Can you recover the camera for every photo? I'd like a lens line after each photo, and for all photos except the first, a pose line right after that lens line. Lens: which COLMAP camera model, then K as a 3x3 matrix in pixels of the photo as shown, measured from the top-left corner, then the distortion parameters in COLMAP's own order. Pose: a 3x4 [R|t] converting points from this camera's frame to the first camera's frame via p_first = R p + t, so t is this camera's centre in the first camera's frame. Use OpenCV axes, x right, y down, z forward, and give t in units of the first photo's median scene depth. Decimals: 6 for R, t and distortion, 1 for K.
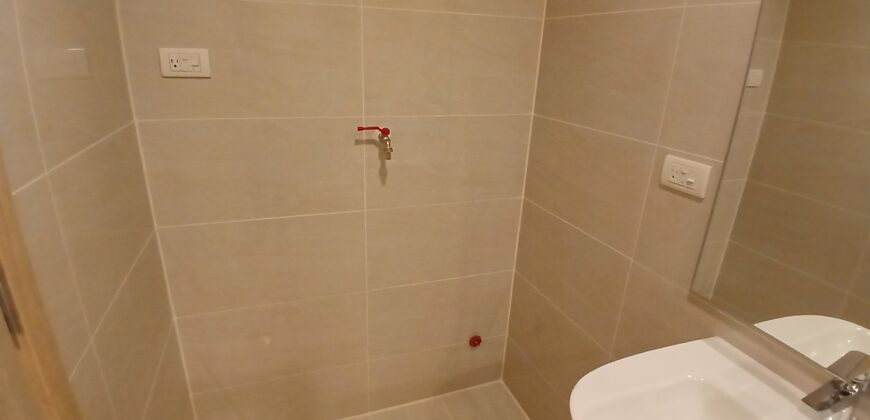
lens RADIAL K [[441.6, 0, 435.0], [0, 441.6, 210.0], [0, 0, 1]] dist [-0.002311, -0.000486]
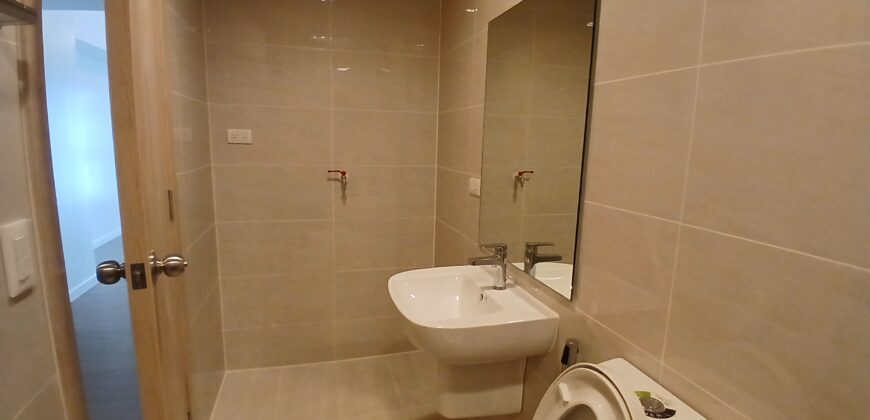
lens RADIAL K [[420.5, 0, 435.0], [0, 420.5, 210.0], [0, 0, 1]] dist [0.034184, -0.000022]
pose [[0.994014, 0.004746, -0.109153, 0.441772], [-0.025101, 0.982254, -0.185870, 0.276570], [0.106334, 0.187497, 0.976493, -0.604734]]
